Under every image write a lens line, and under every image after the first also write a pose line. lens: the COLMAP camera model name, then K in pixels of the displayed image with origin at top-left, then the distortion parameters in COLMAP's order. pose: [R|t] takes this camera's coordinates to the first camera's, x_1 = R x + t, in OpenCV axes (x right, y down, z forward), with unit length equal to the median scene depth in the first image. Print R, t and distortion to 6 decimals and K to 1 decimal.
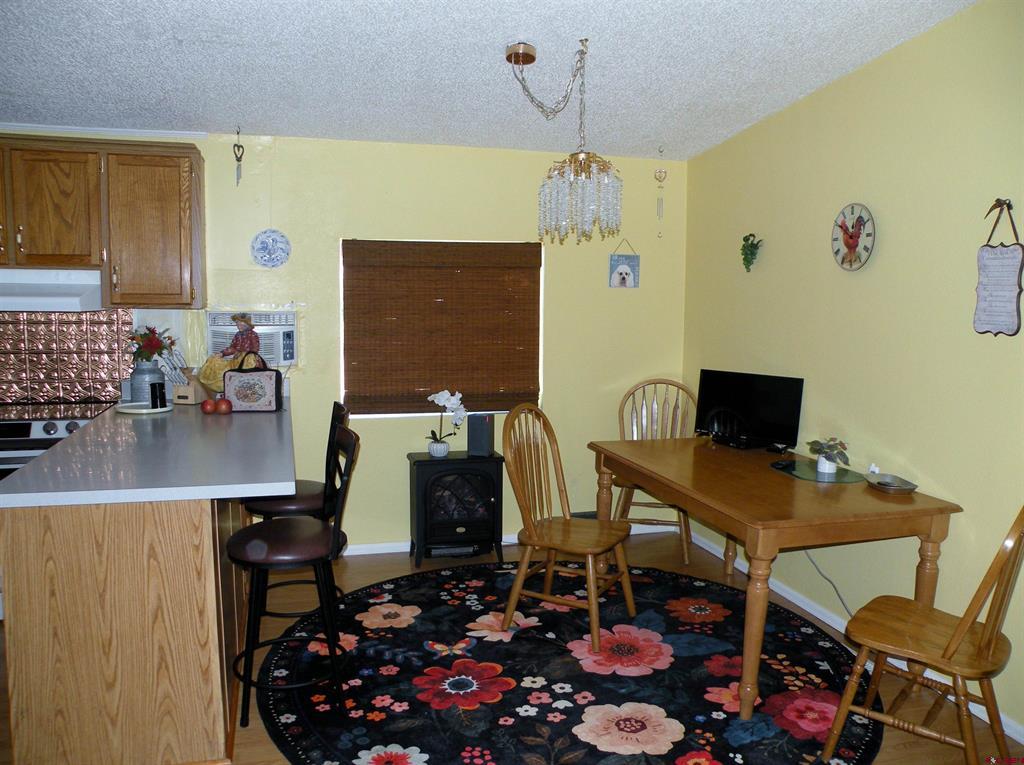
lens RADIAL K [[804.3, 0, 513.2], [0, 804.3, 387.0], [0, 0, 1]] dist [-0.135041, 0.065115]
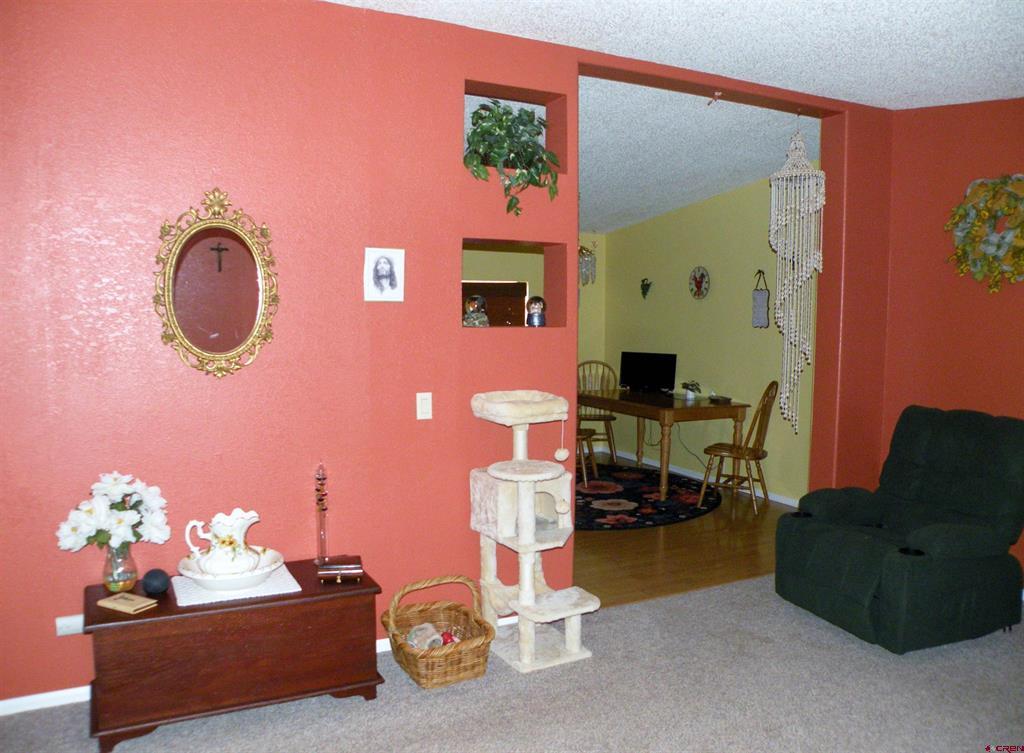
lens RADIAL K [[831.5, 0, 507.3], [0, 831.5, 377.1], [0, 0, 1]] dist [-0.143639, 0.105895]
pose [[0.982990, -0.021617, 0.182382, -0.455505], [0.028050, 0.999069, -0.032767, 0.111000], [-0.181504, 0.037325, 0.982682, -1.012294]]
